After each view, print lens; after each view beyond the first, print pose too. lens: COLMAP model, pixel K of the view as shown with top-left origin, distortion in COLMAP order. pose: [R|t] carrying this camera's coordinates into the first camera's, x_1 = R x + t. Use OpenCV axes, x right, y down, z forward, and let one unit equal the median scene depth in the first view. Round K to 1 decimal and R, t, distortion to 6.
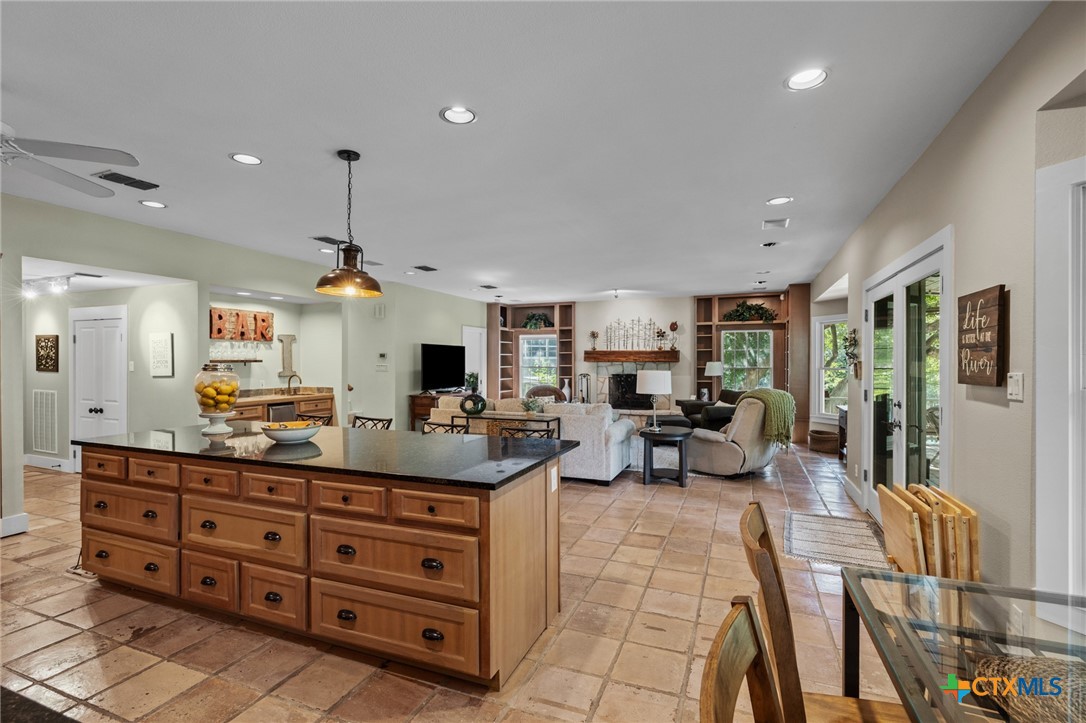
lens RADIAL K [[498.8, 0, 480.5], [0, 498.8, 365.4], [0, 0, 1]] dist [-0.008767, 0.000346]
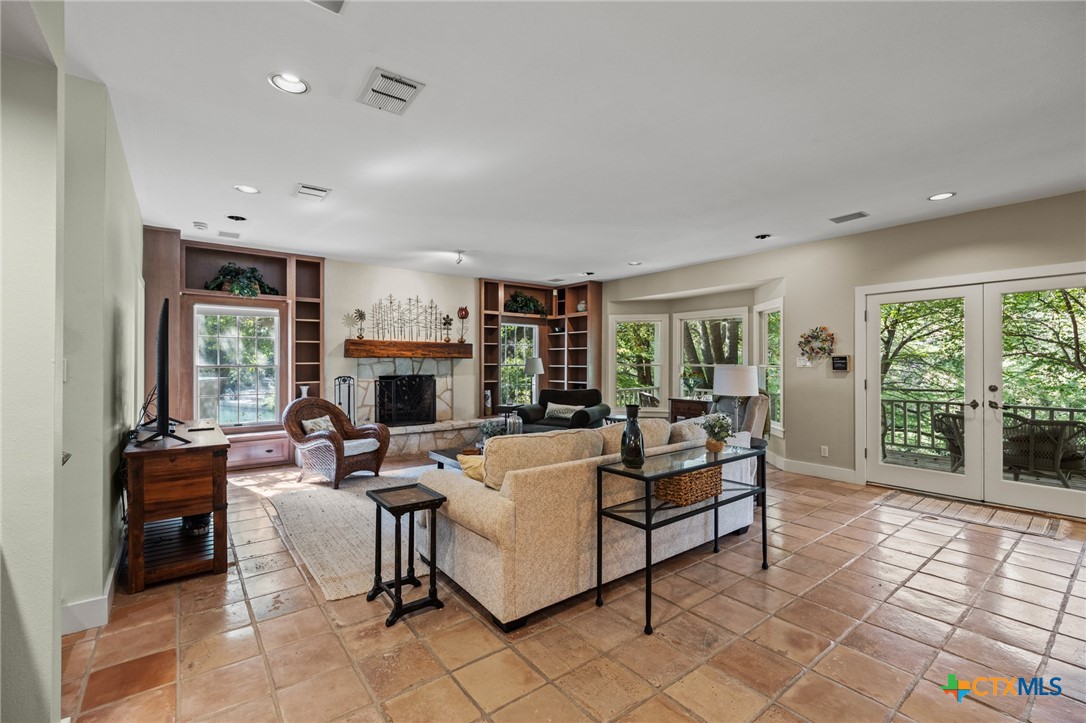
lens RADIAL K [[502.5, 0, 470.5], [0, 502.5, 360.3], [0, 0, 1]] dist [-0.029420, -0.000216]
pose [[0.427480, 0.004815, 0.904012, -0.350473], [0.006275, 0.999946, -0.008294, 0.003517], [-0.904003, 0.009218, 0.427426, 0.714916]]
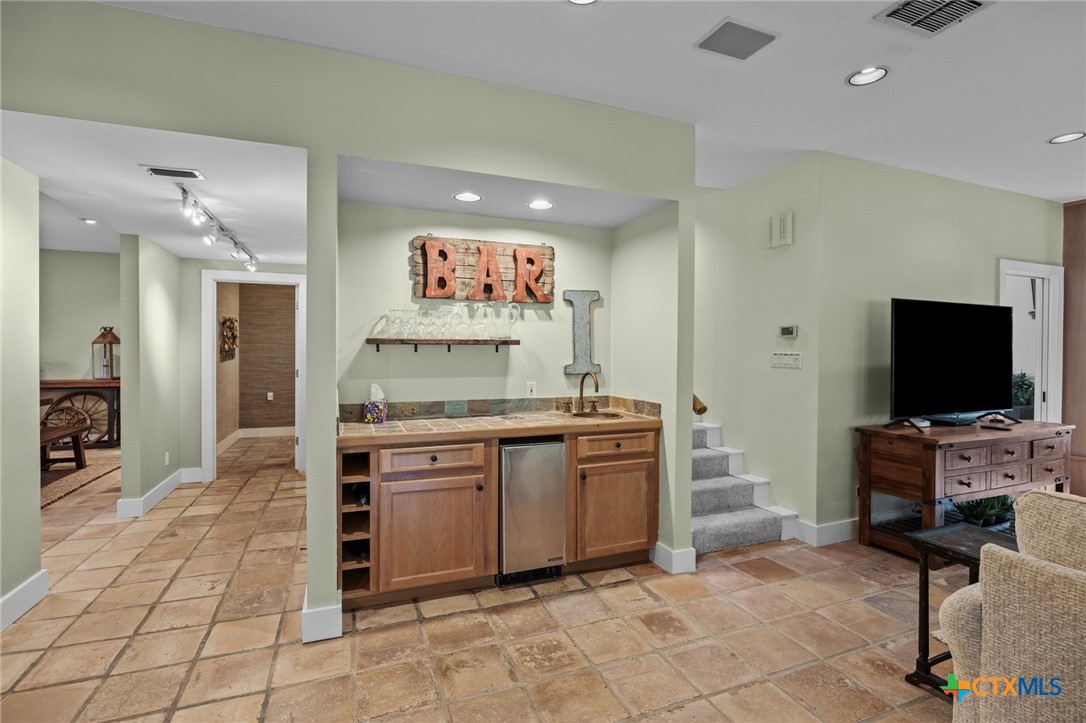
lens RADIAL K [[481.9, 0, 587.5], [0, 481.9, 354.2], [0, 0, 1]] dist [-0.022880, 0.000607]
pose [[0.809589, 0.007626, -0.586948, -0.100894], [-0.009993, 0.999950, -0.000791, 0.002475], [0.586913, 0.006506, 0.809624, 0.612405]]
